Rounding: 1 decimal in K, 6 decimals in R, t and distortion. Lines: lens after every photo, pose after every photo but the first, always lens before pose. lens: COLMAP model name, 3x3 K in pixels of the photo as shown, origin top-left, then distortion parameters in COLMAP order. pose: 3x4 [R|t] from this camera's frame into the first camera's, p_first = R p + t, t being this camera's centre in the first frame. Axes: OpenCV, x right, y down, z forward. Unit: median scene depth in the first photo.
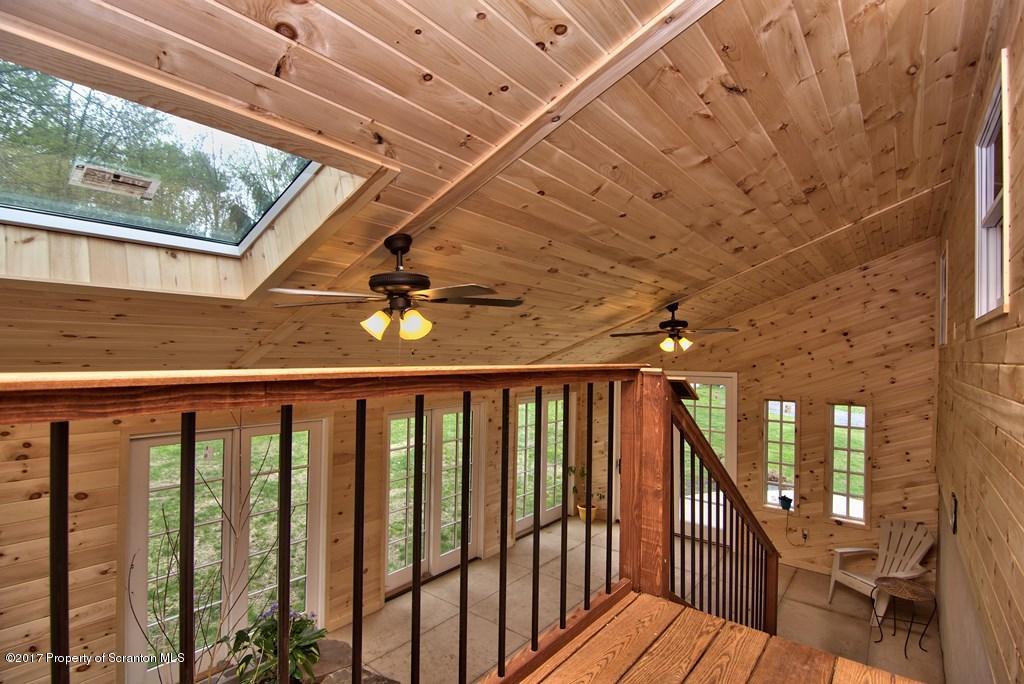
lens RADIAL K [[492.0, 0, 505.0], [0, 492.0, 355.9], [0, 0, 1]] dist [-0.003428, -0.009543]
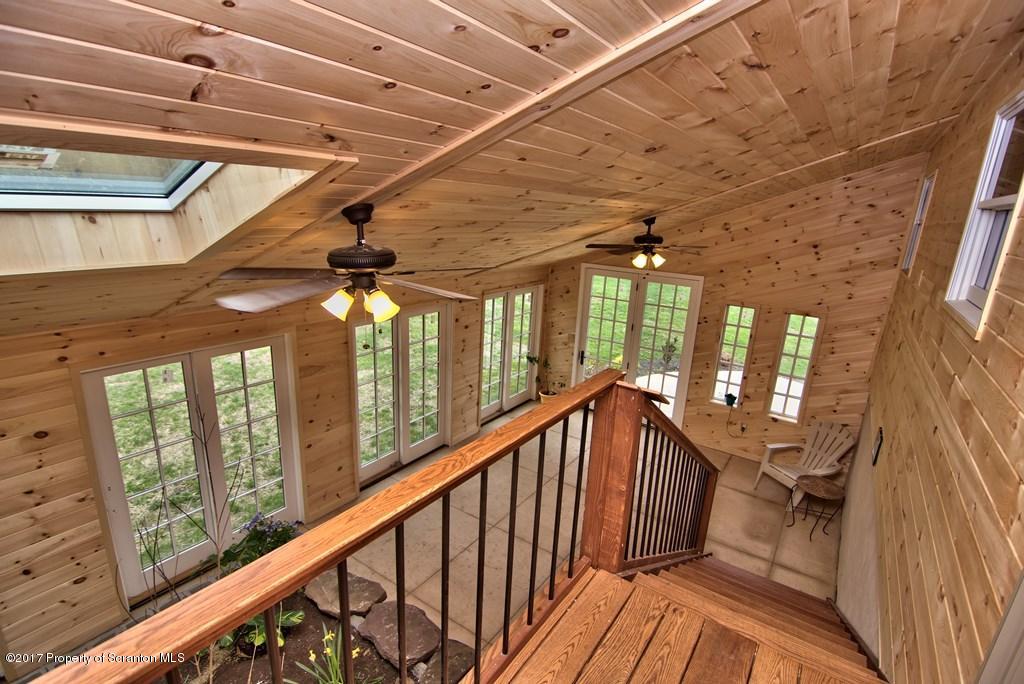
lens RADIAL K [[492.0, 0, 504.5], [0, 492.0, 346.0], [0, 0, 1]] dist [-0.003428, -0.009543]
pose [[0.997189, 0.006843, 0.074620, -0.018862], [-0.028034, 0.957571, 0.286829, -0.249771], [-0.069491, -0.288115, 0.955071, 0.069675]]
